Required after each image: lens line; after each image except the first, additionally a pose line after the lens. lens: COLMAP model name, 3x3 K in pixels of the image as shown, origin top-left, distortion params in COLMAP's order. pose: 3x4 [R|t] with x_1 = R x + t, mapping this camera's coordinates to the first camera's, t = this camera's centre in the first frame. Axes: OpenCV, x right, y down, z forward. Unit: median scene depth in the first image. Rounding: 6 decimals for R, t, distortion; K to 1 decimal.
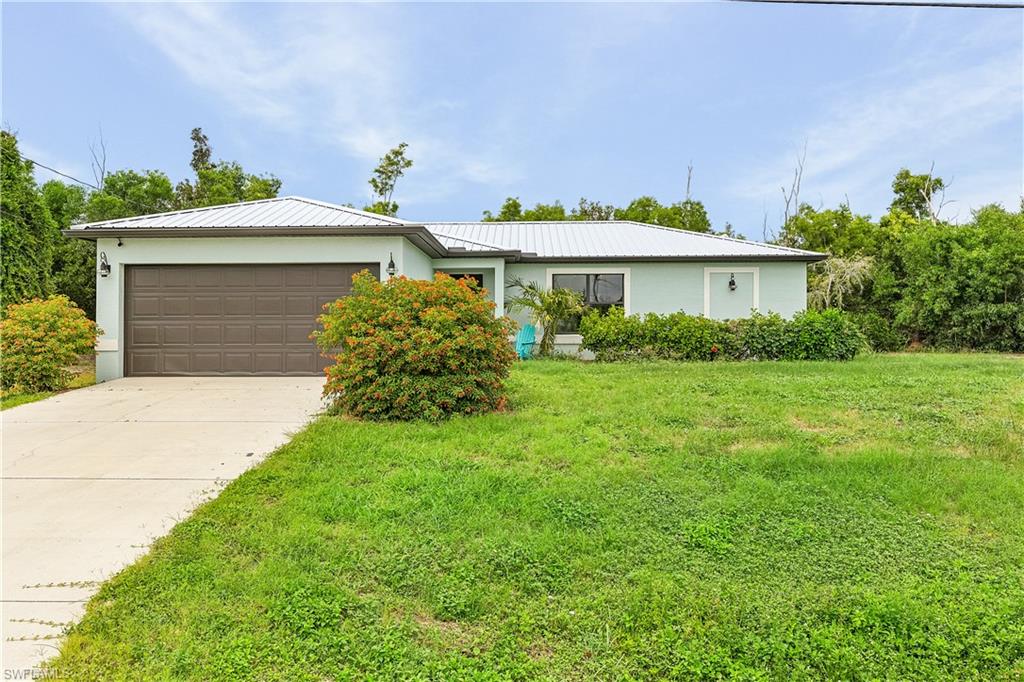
lens RADIAL K [[802.8, 0, 512.0], [0, 802.8, 341.0], [0, 0, 1]] dist [0.000079, 0.001395]
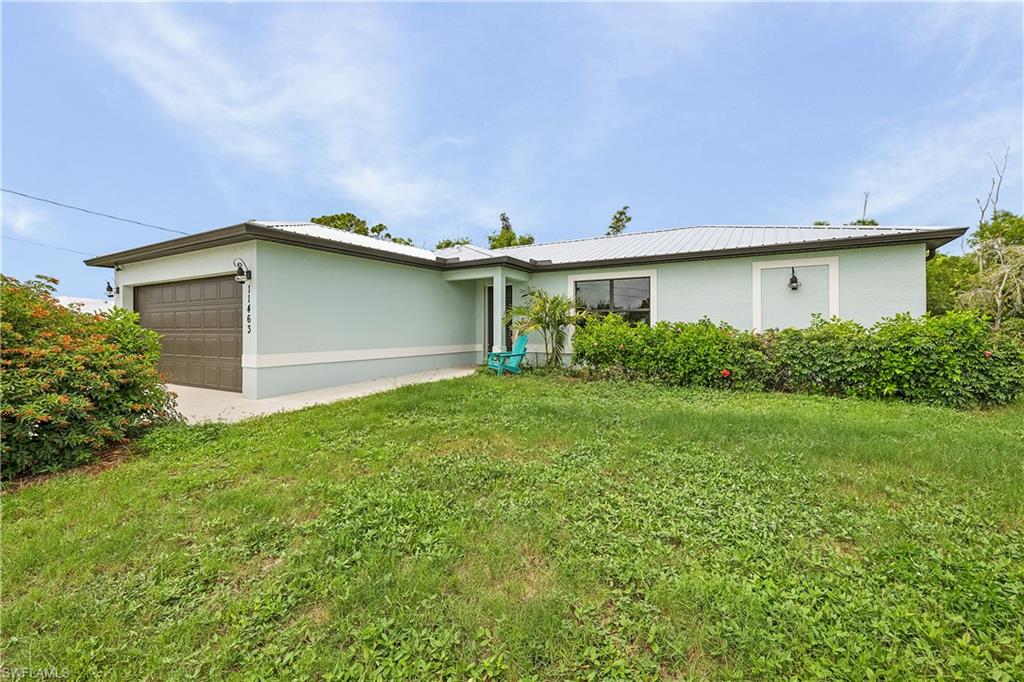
lens RADIAL K [[437.9, 0, 515.4], [0, 437.9, 331.4], [0, 0, 1]] dist [0.003223, 0.000606]
pose [[0.870395, 0.003642, -0.492341, 0.267116], [-0.006124, 0.999975, -0.003430, -0.022458], [0.492316, 0.006001, 0.870396, 0.546497]]
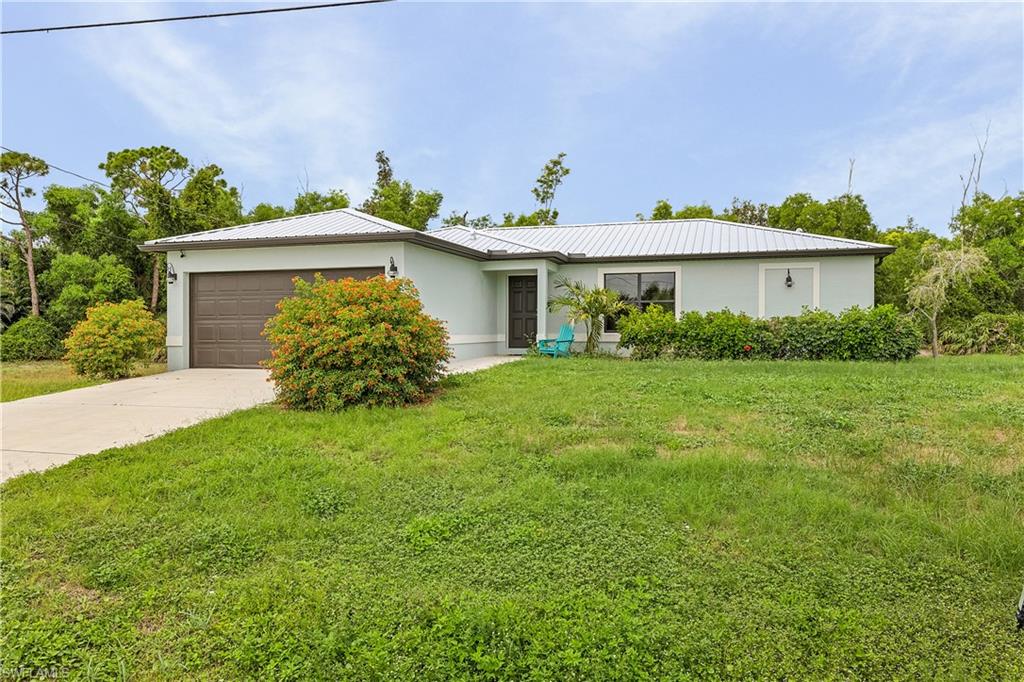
lens RADIAL K [[753.8, 0, 513.9], [0, 753.8, 355.7], [0, 0, 1]] dist [-0.000738, 0.002215]
pose [[0.964073, 0.008634, -0.265497, 0.211128], [-0.002906, 0.999755, 0.021959, 0.000474], [0.265621, -0.020399, 0.963862, 0.043633]]
